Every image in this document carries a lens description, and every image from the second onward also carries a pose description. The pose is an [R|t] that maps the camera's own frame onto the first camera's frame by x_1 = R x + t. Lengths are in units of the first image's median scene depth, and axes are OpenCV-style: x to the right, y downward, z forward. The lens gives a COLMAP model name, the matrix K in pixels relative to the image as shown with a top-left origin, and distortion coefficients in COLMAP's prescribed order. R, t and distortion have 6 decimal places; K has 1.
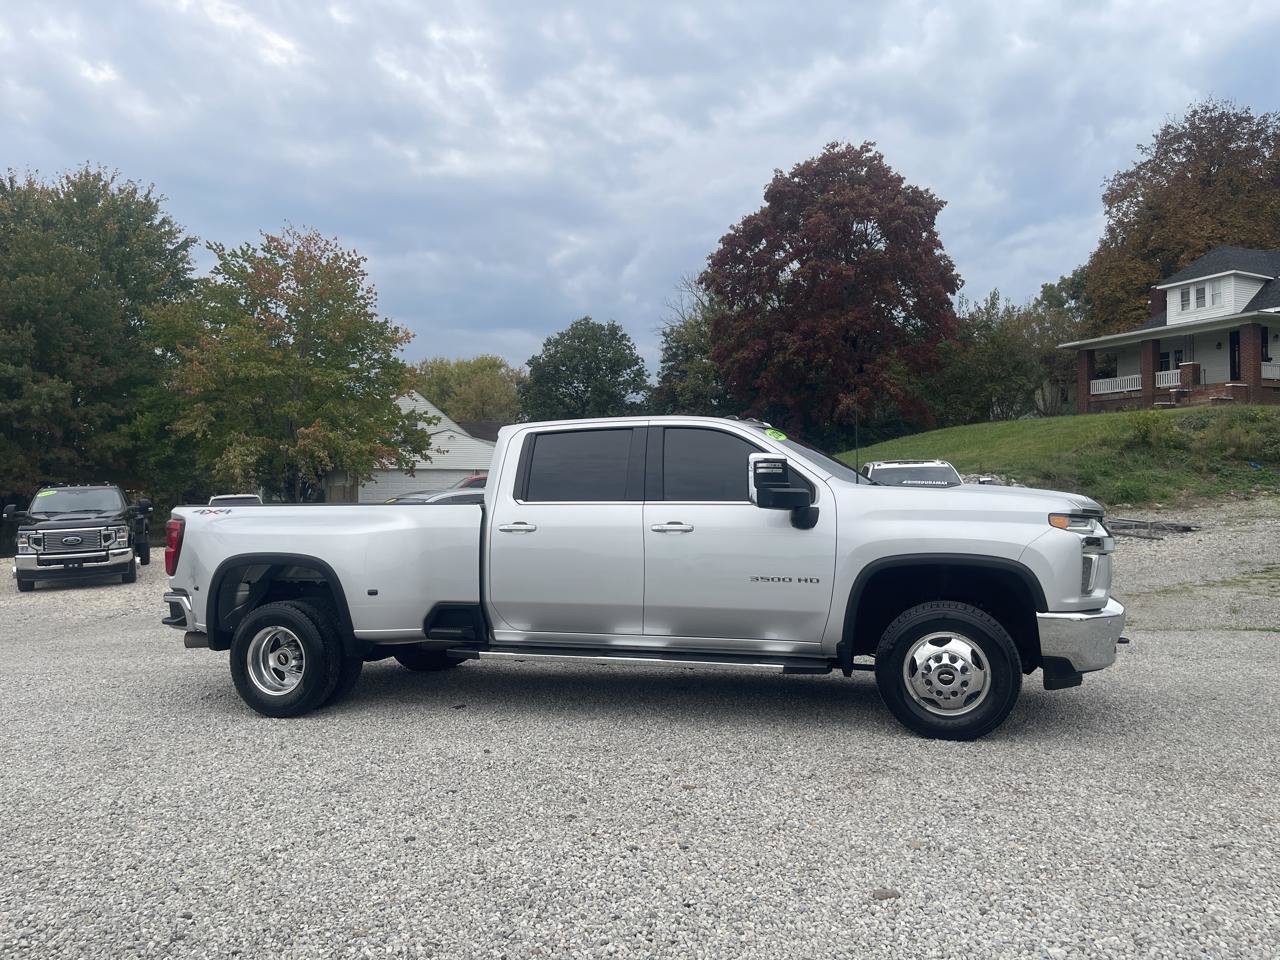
lens RADIAL K [[969.6, 0, 633.1], [0, 969.6, 475.6], [0, 0, 1]] dist [0.066797, -0.086878]
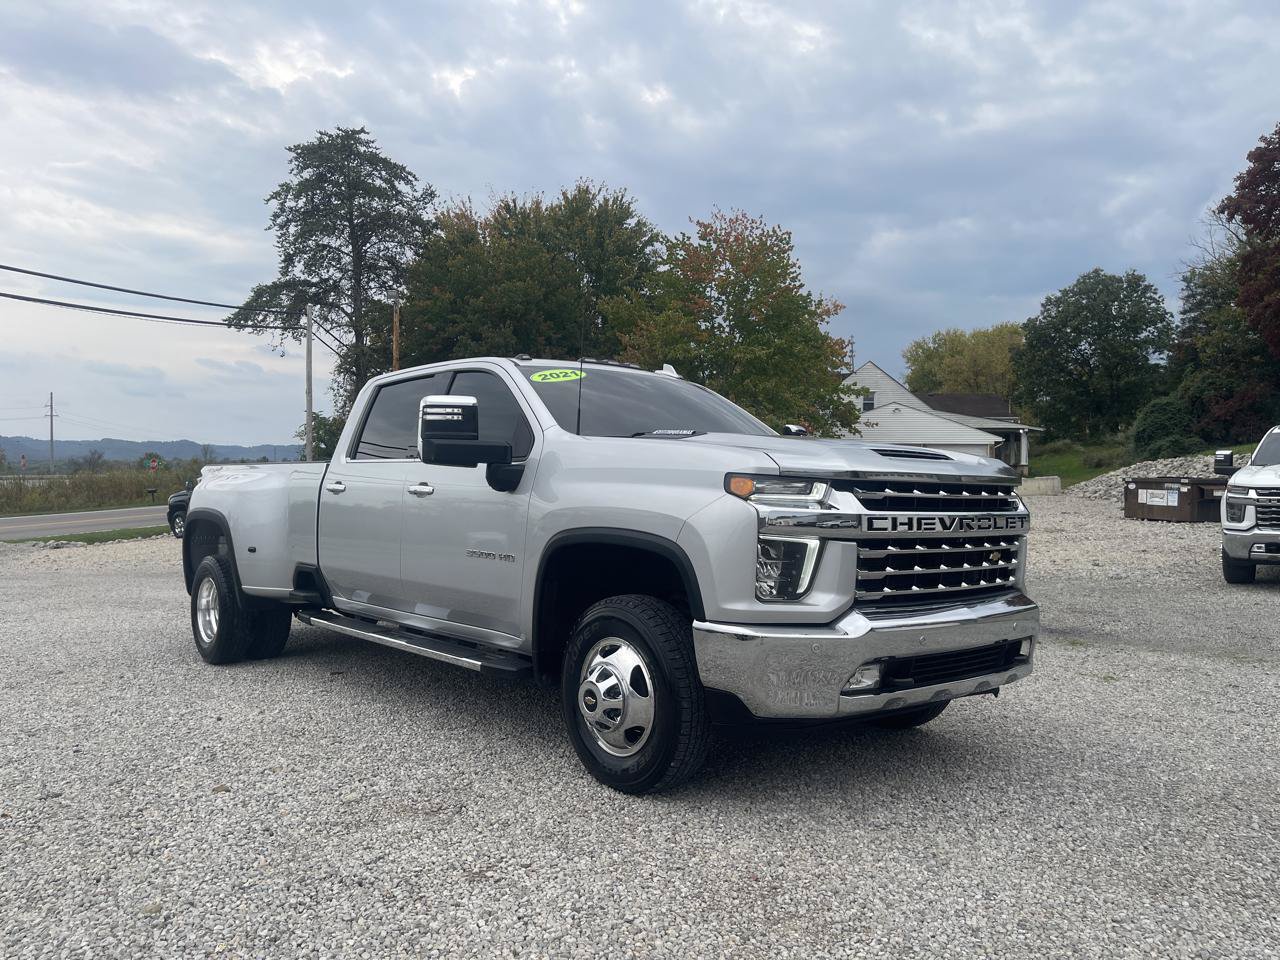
lens RADIAL K [[973.2, 0, 637.7], [0, 973.2, 481.3], [0, 0, 1]] dist [0.076484, -0.101166]
pose [[0.855947, 0.013865, -0.516878, 0.089832], [0.000382, 0.999623, 0.027448, 0.003288], [0.517064, -0.023692, 0.855619, 0.051375]]
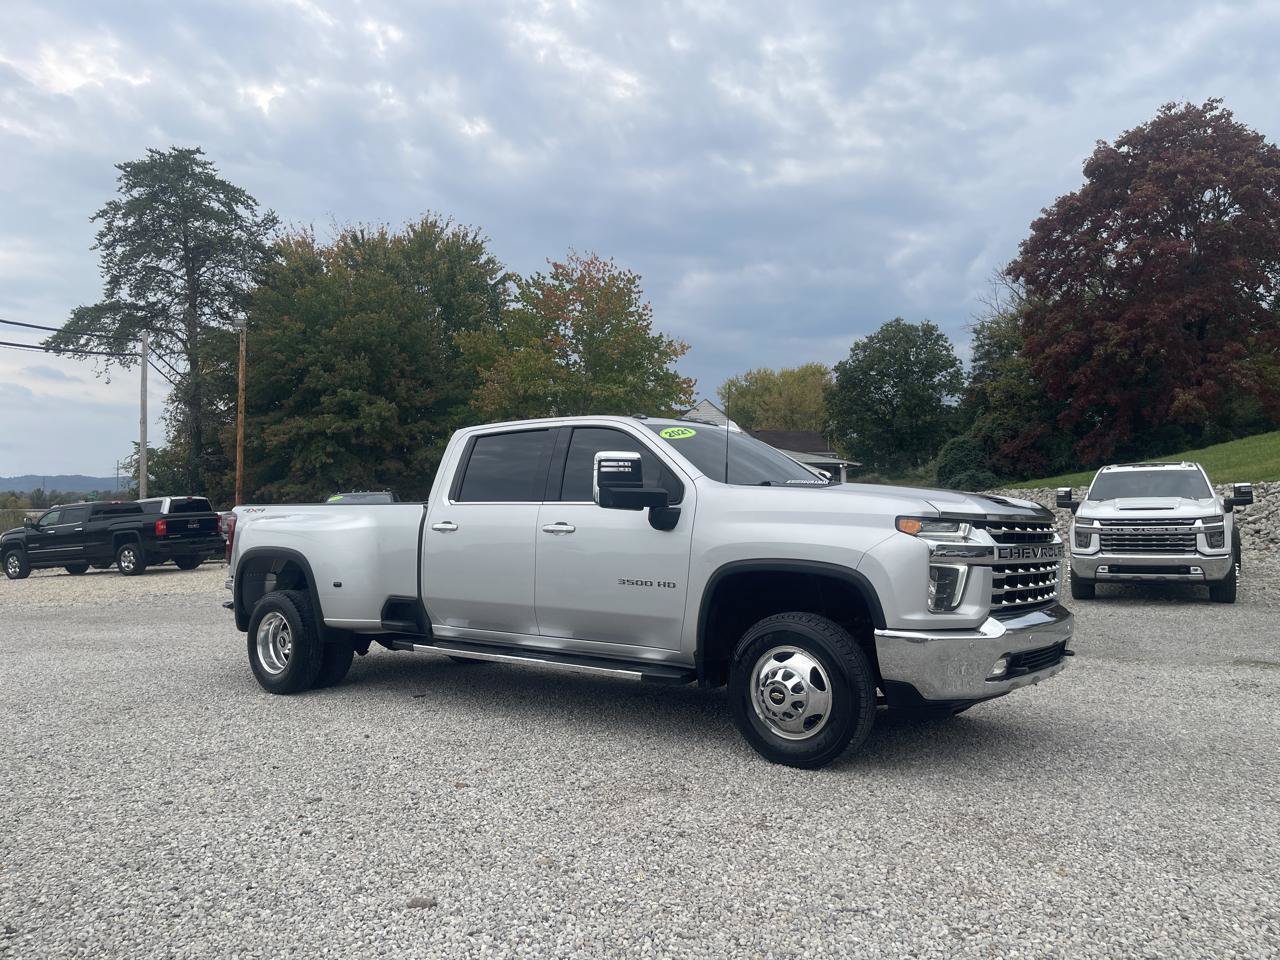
lens RADIAL K [[971.6, 0, 639.1], [0, 971.6, 486.3], [0, 0, 1]] dist [0.086160, -0.113800]
pose [[0.939814, -0.000389, -0.341687, 0.063823], [0.000770, 0.999999, 0.000978, 0.001390], [0.341687, -0.001182, 0.939813, 0.013297]]
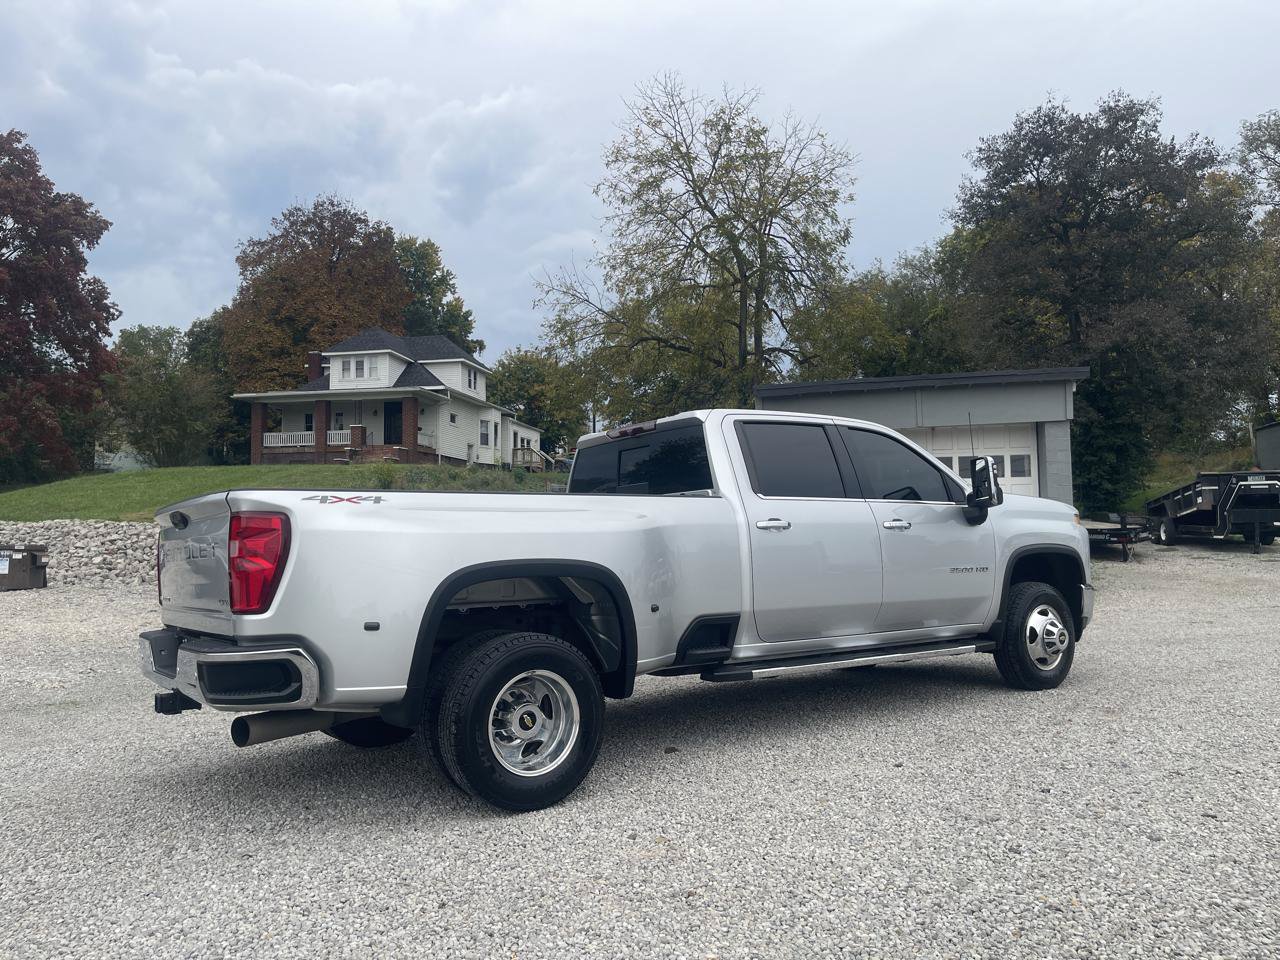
lens RADIAL K [[973.2, 0, 637.7], [0, 973.2, 481.3], [0, 0, 1]] dist [0.076484, -0.101166]
pose [[0.600839, 0.050453, 0.797776, -0.133063], [-0.008468, 0.998352, -0.056760, 0.009663], [-0.799325, 0.027348, 0.600276, 0.082717]]
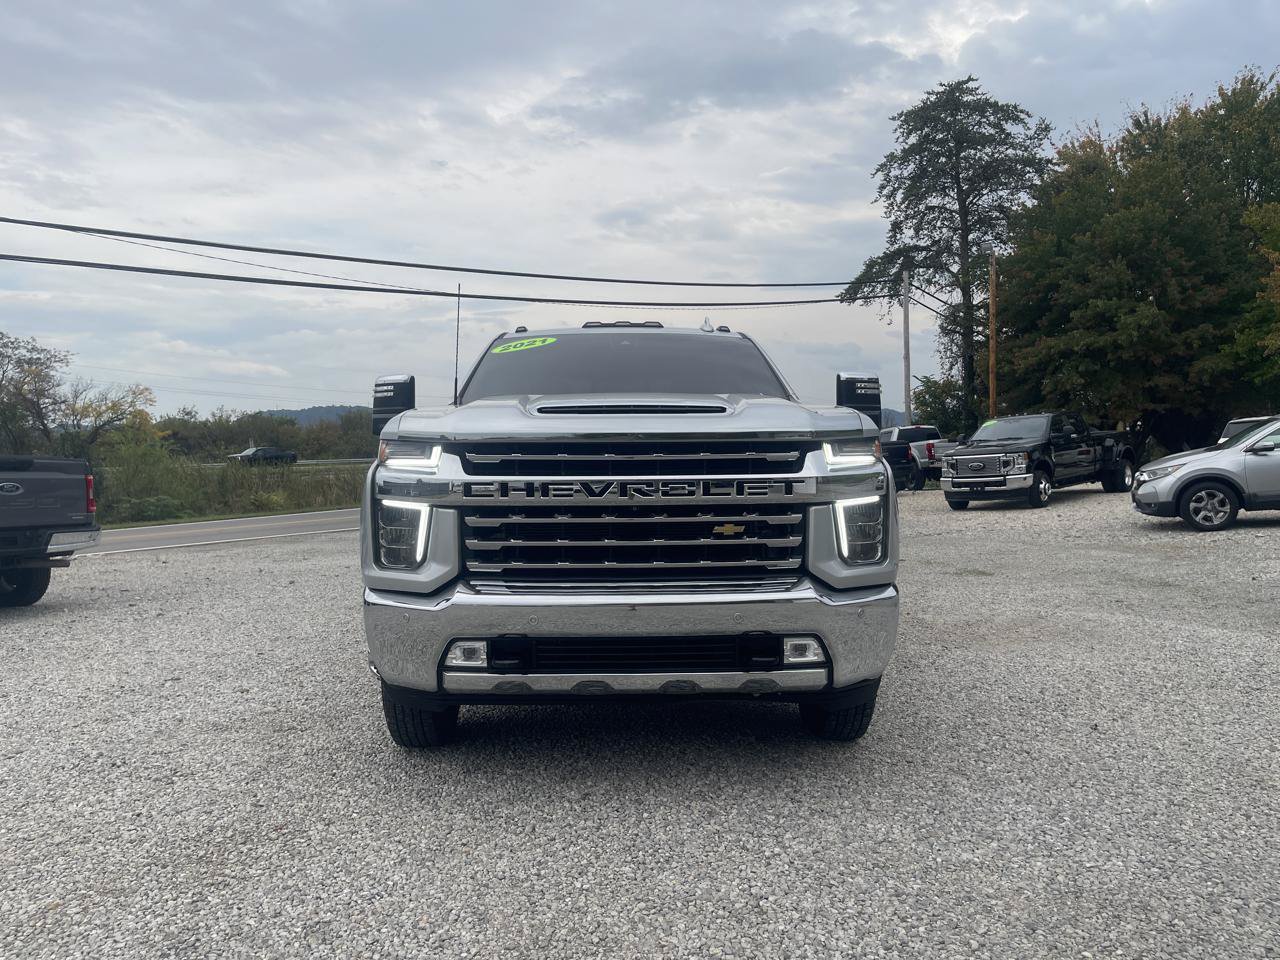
lens RADIAL K [[973.2, 0, 637.7], [0, 973.2, 481.3], [0, 0, 1]] dist [0.076484, -0.101166]
pose [[0.334417, 0.031334, -0.941904, 0.139417], [0.044433, 0.997811, 0.048970, 0.005325], [0.941377, -0.058228, 0.332292, 0.118379]]
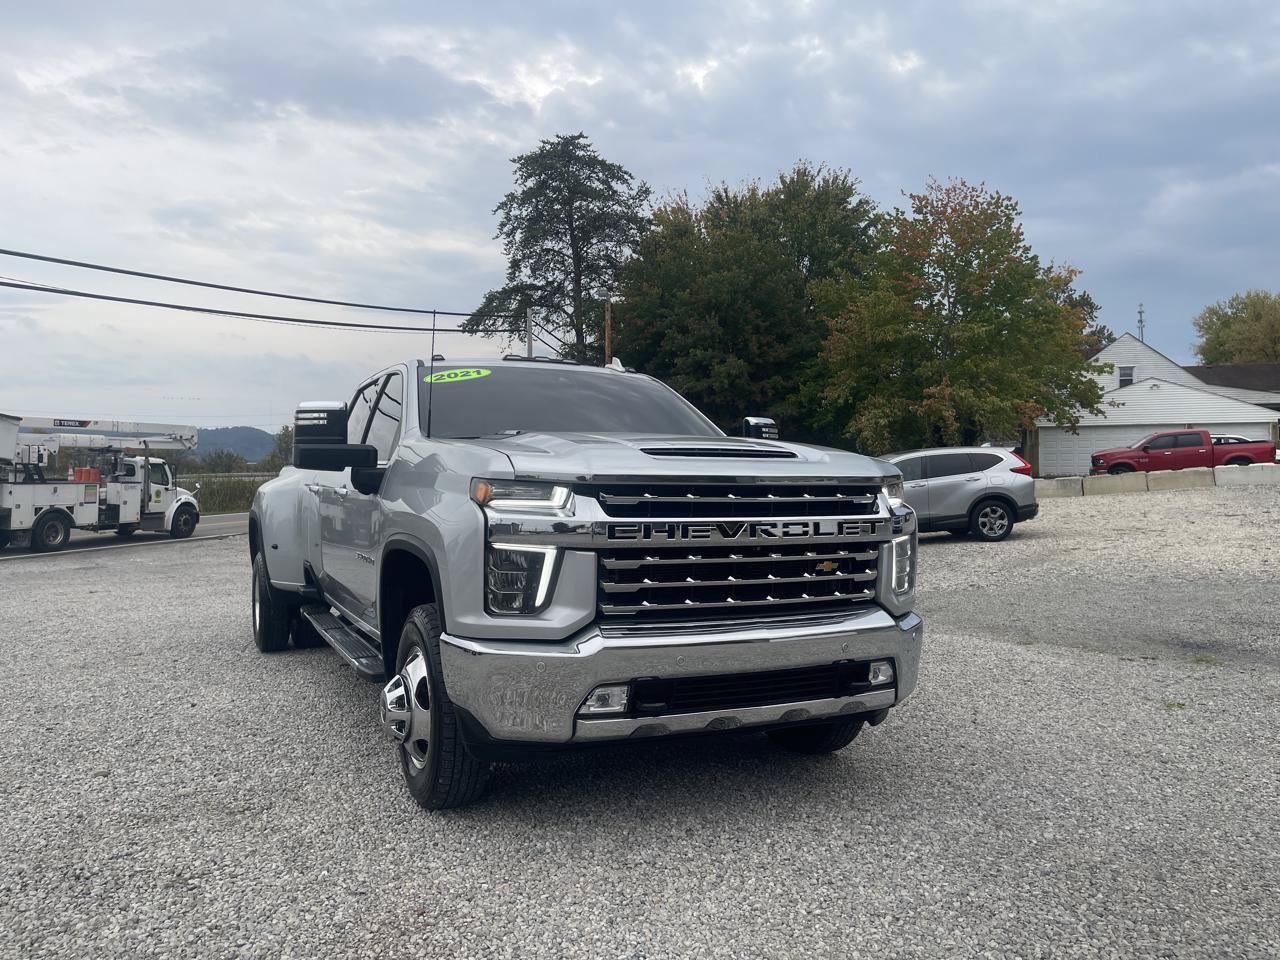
lens RADIAL K [[971.6, 0, 639.1], [0, 971.6, 486.3], [0, 0, 1]] dist [0.086160, -0.113800]
pose [[0.694272, 0.015564, -0.719545, 0.118885], [0.020078, 0.998958, 0.040980, 0.002635], [0.719433, -0.042898, 0.693236, 0.081670]]
